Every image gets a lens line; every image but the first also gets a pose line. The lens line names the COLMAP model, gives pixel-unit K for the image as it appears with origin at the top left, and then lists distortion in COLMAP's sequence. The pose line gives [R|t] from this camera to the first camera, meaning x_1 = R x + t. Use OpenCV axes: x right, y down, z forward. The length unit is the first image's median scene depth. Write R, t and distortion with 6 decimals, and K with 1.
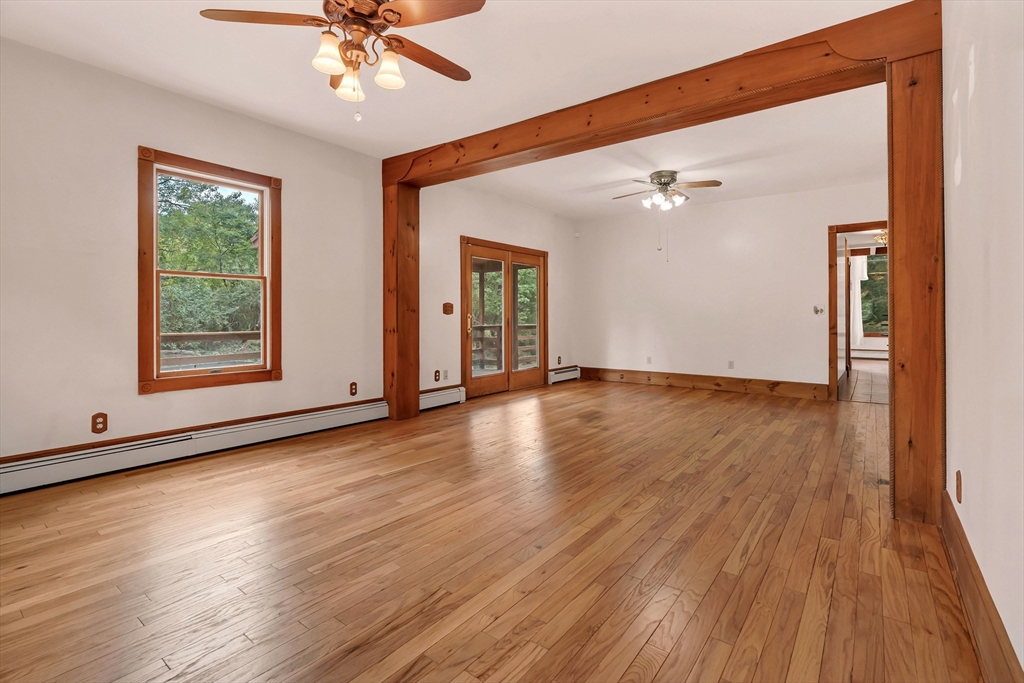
lens RADIAL K [[479.5, 0, 510.9], [0, 479.5, 318.3], [0, 0, 1]] dist [0.000079, 0.000137]
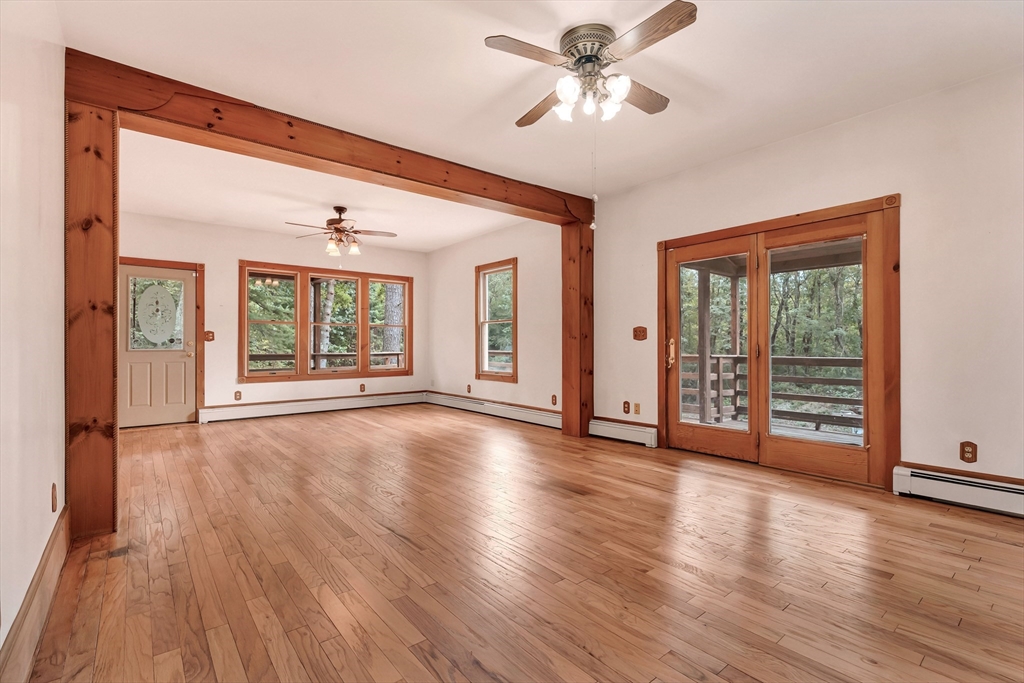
lens RADIAL K [[467.0, 0, 514.5], [0, 467.0, 345.1], [0, 0, 1]] dist [-0.002150, 0.000107]
pose [[-0.224841, 0.003396, -0.974390, 0.737655], [0.003268, 0.999991, 0.002731, -0.001960], [0.974390, -0.002570, -0.224850, 0.960879]]
